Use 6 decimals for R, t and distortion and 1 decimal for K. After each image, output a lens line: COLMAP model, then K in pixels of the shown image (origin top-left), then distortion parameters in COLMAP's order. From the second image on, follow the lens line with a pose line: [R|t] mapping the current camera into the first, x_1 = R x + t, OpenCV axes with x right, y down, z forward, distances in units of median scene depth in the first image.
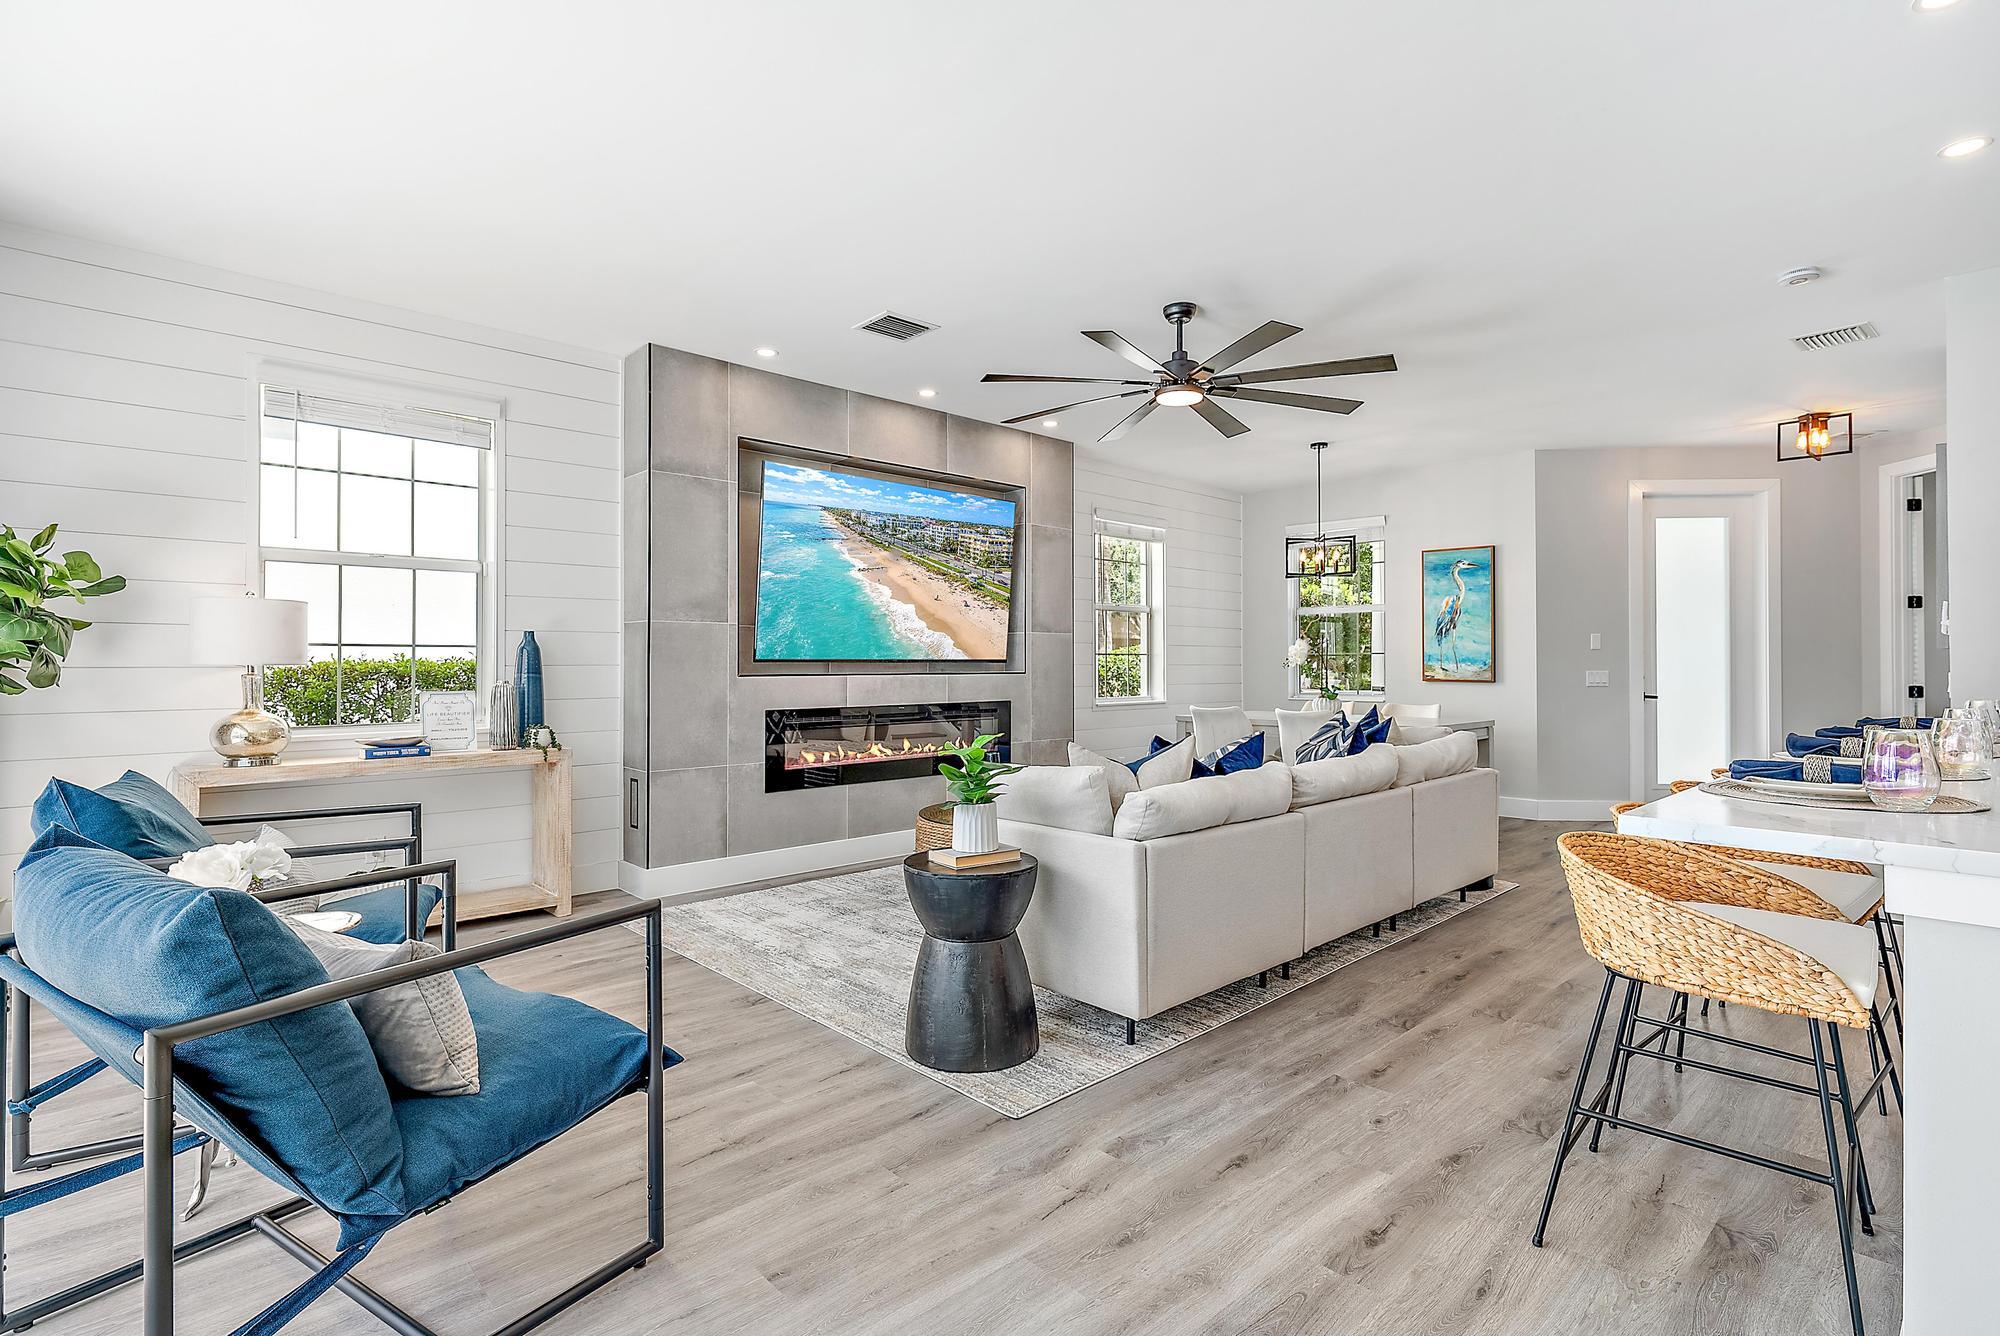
lens RADIAL K [[945.0, 0, 1000.0], [0, 945.0, 644.7], [0, 0, 1]] dist [0.002436, -0.000039]
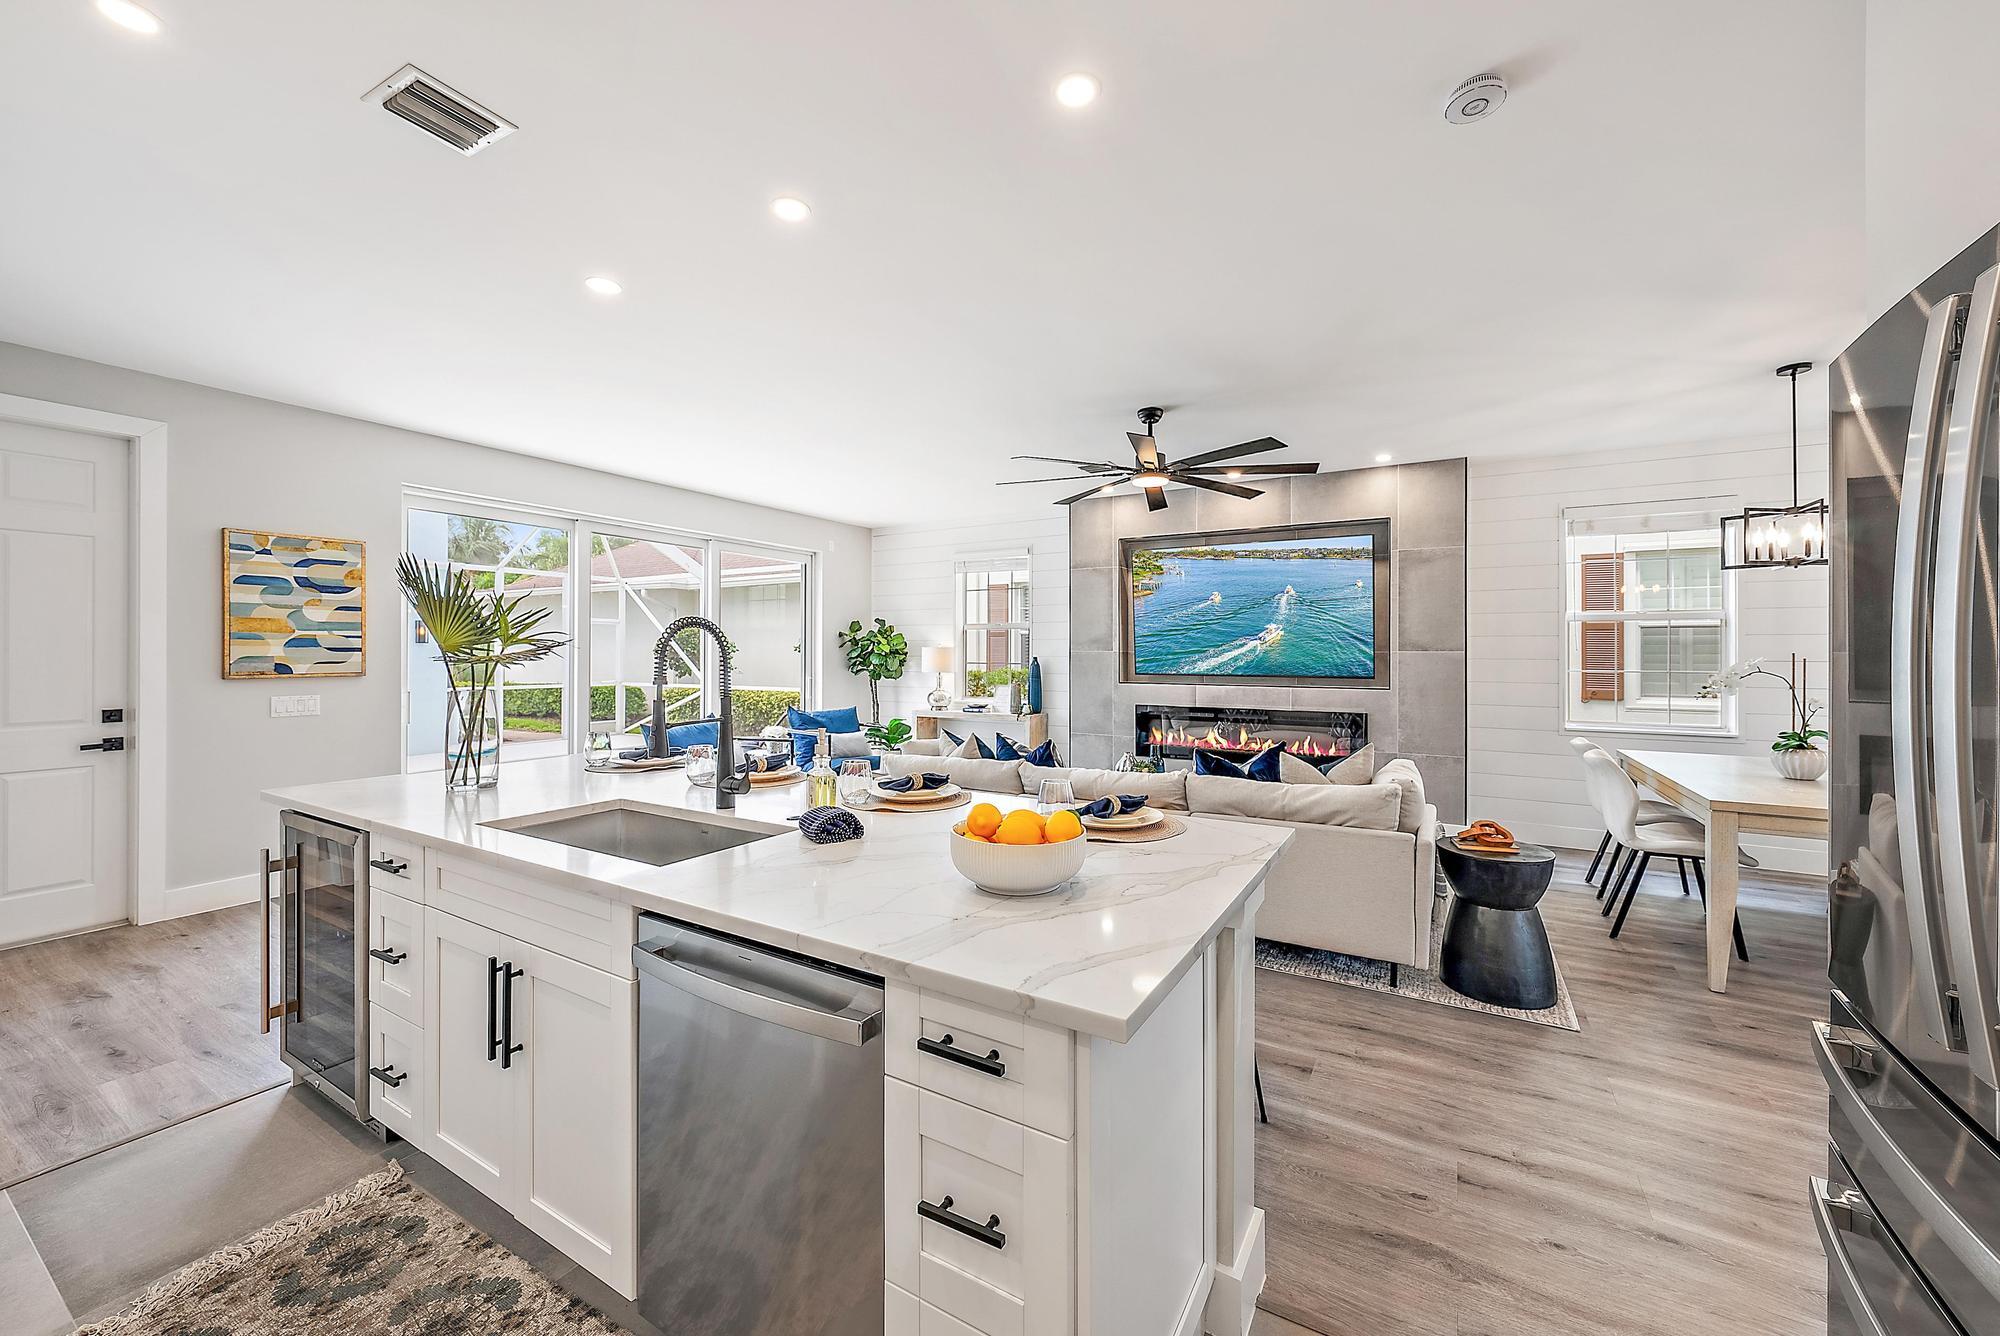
lens RADIAL K [[747.9, 0, 1024.7], [0, 747.9, 655.2], [0, 0, 1]] dist [-0.003382, 0.000125]
pose [[0.305288, 0.004833, -0.952248, 1.122522], [0.015307, 0.999833, 0.009982, -0.037847], [0.952137, -0.017623, 0.305163, 0.533702]]
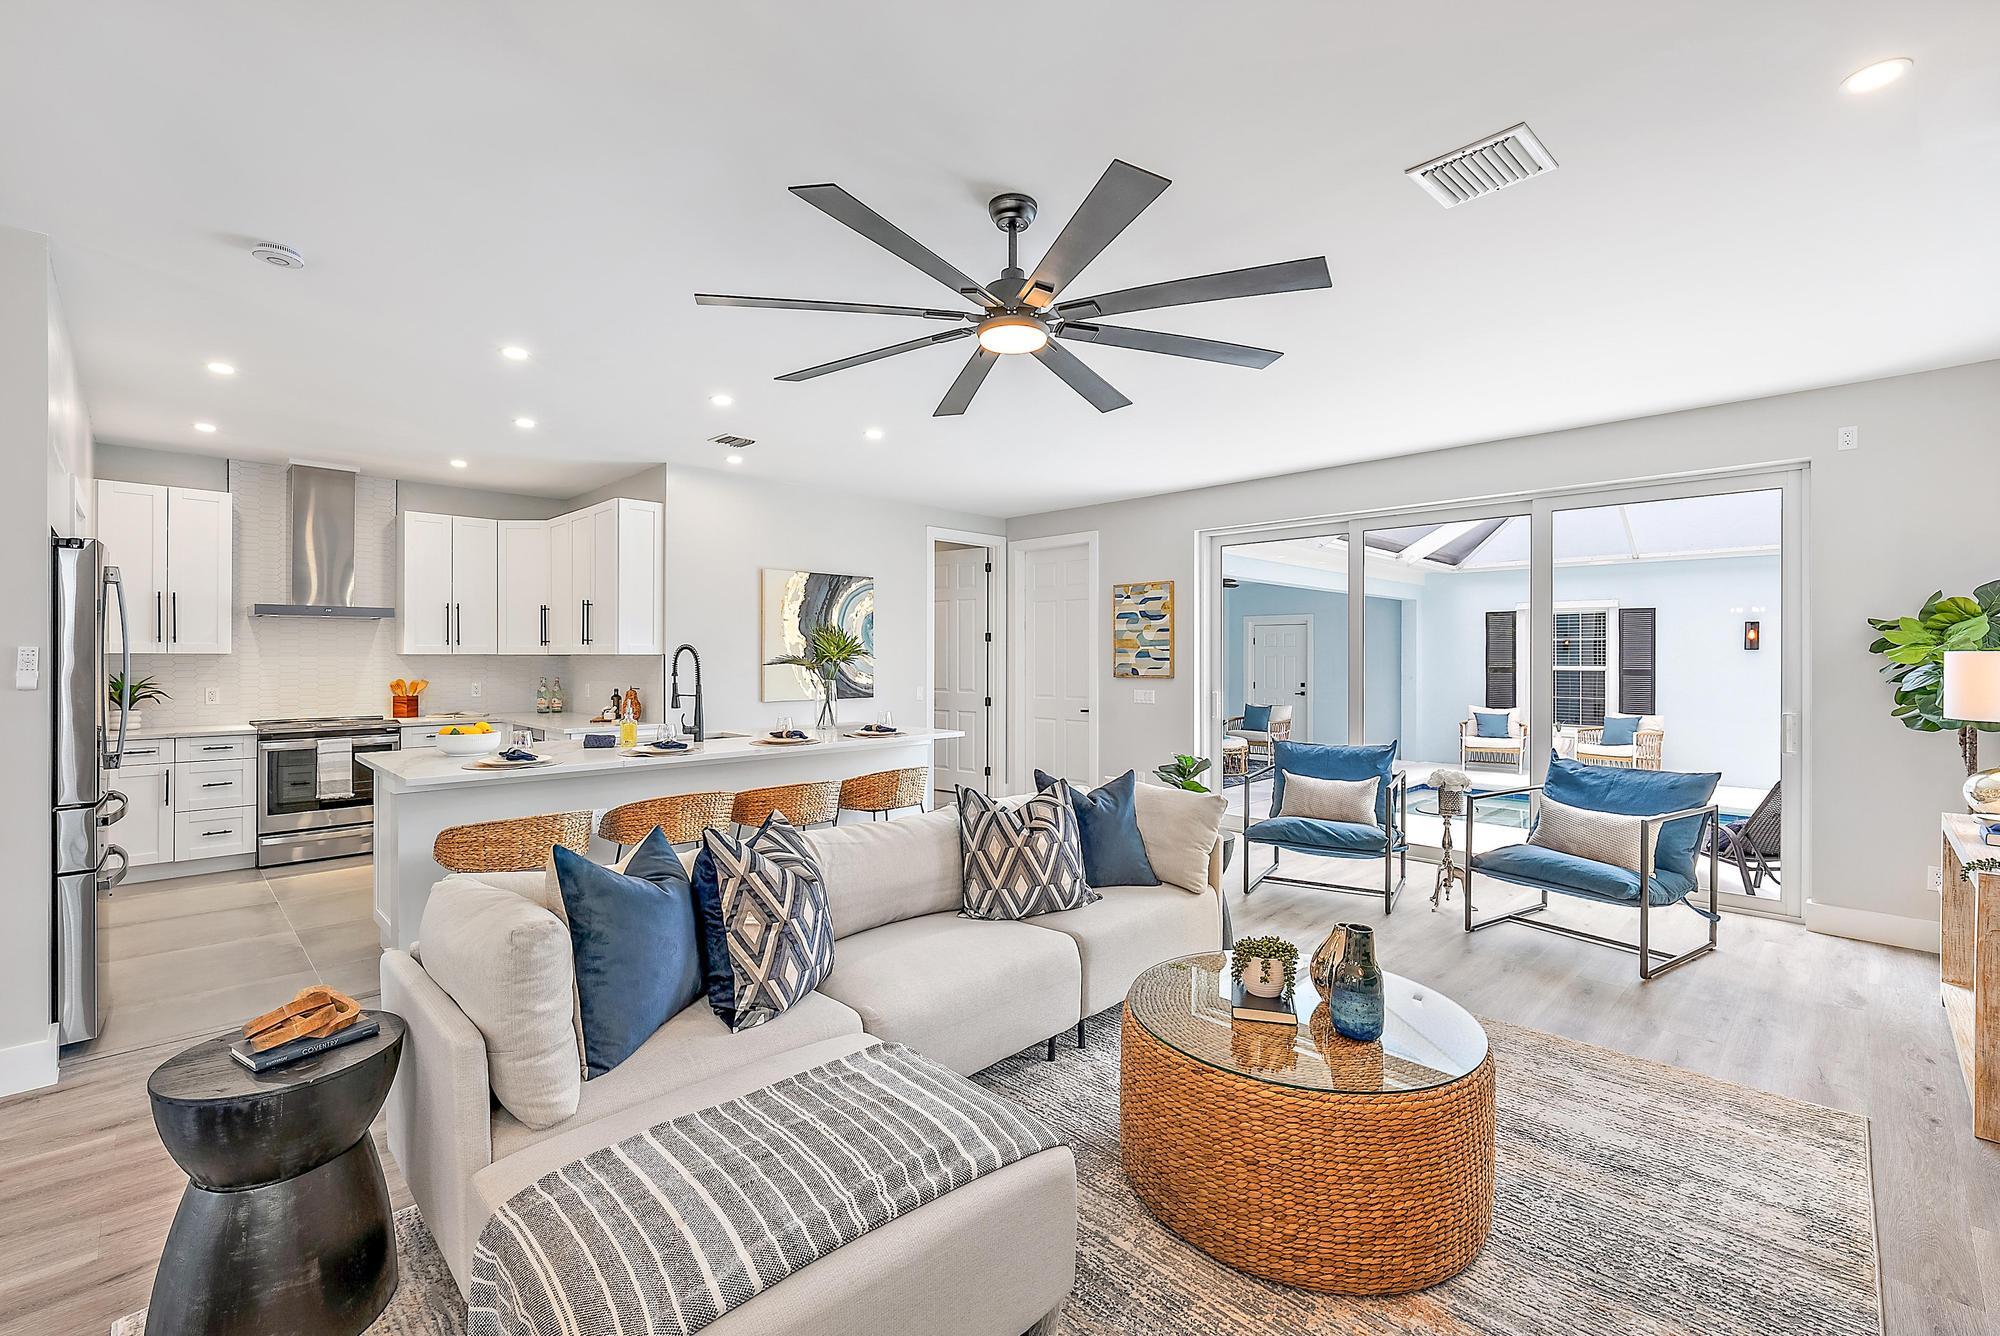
lens RADIAL K [[866.3, 0, 1006.9], [0, 866.3, 659.3], [0, 0, 1]] dist [-0.000886, -0.000345]
pose [[-0.998878, 0.000999, -0.047337, 0.229221], [0.001755, 0.999872, -0.015923, -0.022553], [0.047315, -0.015988, -0.998752, 1.642644]]
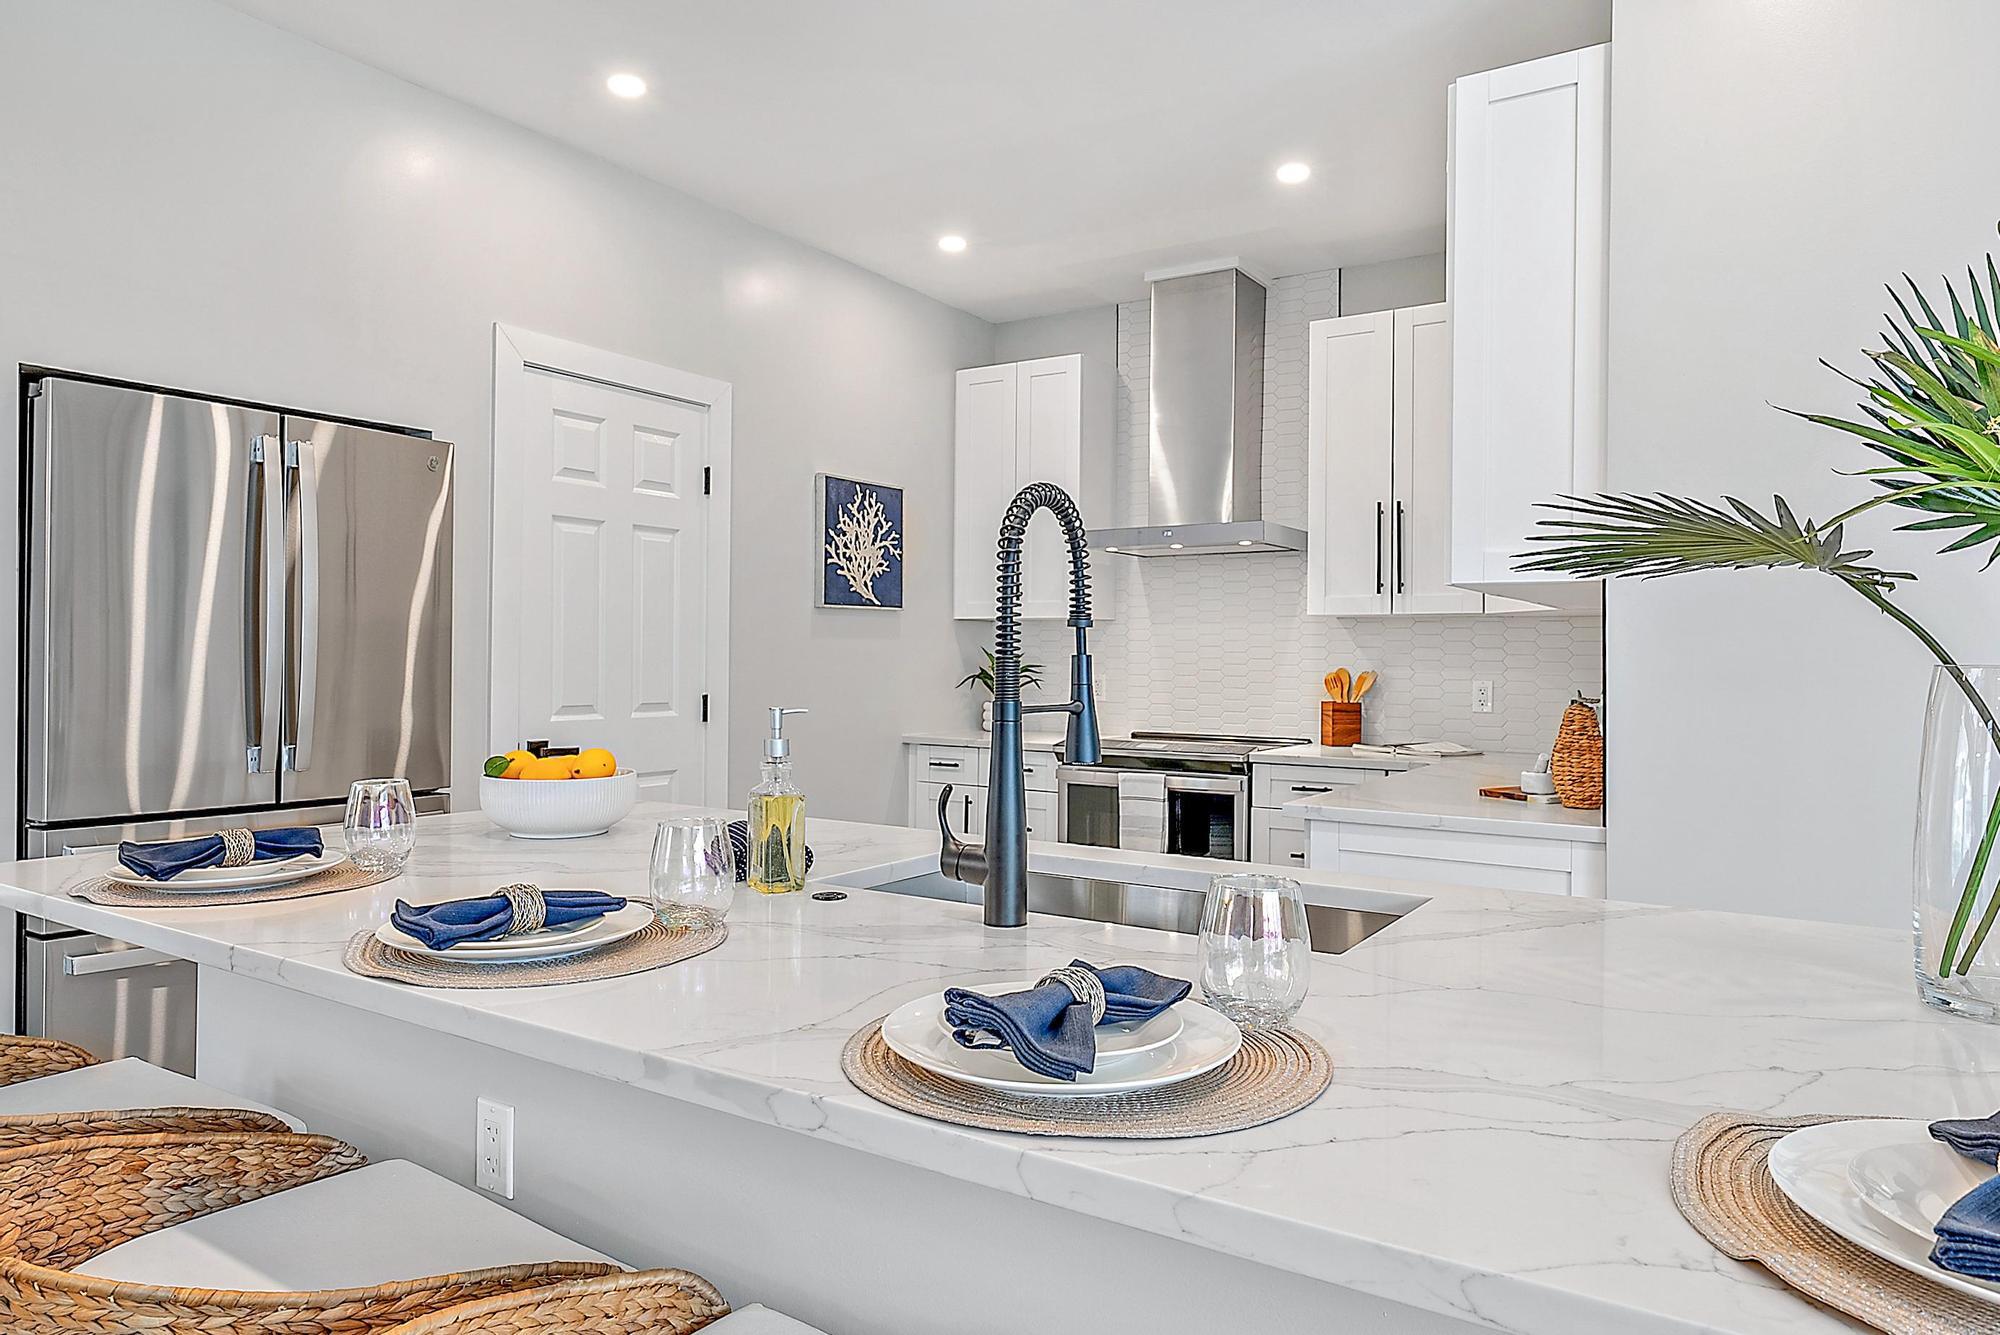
lens RADIAL K [[1245.6, 0, 1000.0], [0, 1245.6, 667.5], [0, 0, 1]] dist [-0.001662, -0.000582]
pose [[-0.245620, -0.006427, 0.969345, 0.244317], [-0.029553, 0.999563, -0.000861, -0.004245], [-0.968916, -0.028859, -0.245702, 0.582316]]
